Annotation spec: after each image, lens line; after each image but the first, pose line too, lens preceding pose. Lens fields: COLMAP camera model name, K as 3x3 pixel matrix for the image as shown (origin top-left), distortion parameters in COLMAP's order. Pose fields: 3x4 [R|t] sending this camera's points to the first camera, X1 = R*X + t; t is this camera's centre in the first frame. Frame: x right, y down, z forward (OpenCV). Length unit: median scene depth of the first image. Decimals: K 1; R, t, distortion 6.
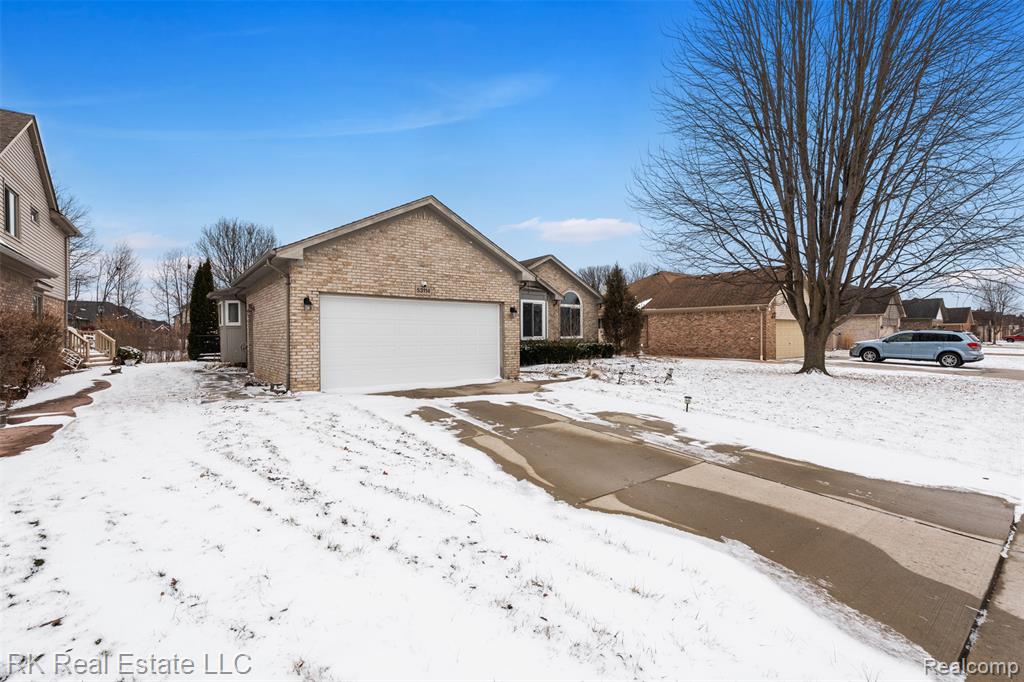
lens RADIAL K [[460.2, 0, 511.5], [0, 460.2, 345.8], [0, 0, 1]] dist [-0.005268, 0.000961]
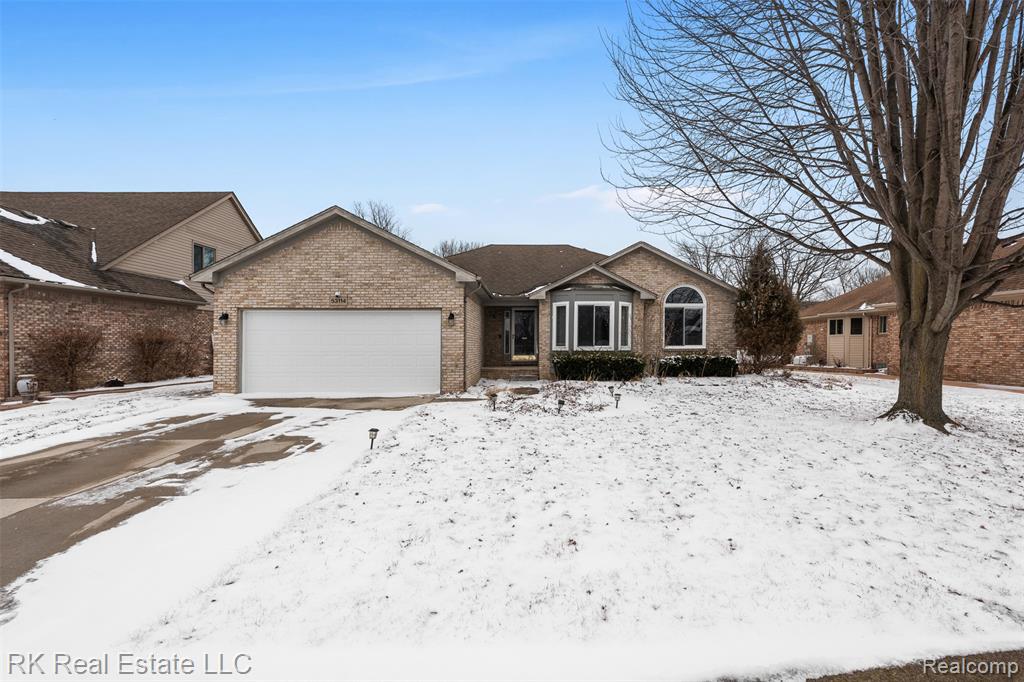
lens RADIAL K [[495.1, 0, 515.0], [0, 495.1, 347.9], [0, 0, 1]] dist [-0.003491, -0.000160]
pose [[0.793366, 0.003247, -0.608736, 0.472263], [-0.012628, 0.999858, -0.011124, -0.006317], [0.608614, 0.016512, 0.793295, 0.227394]]
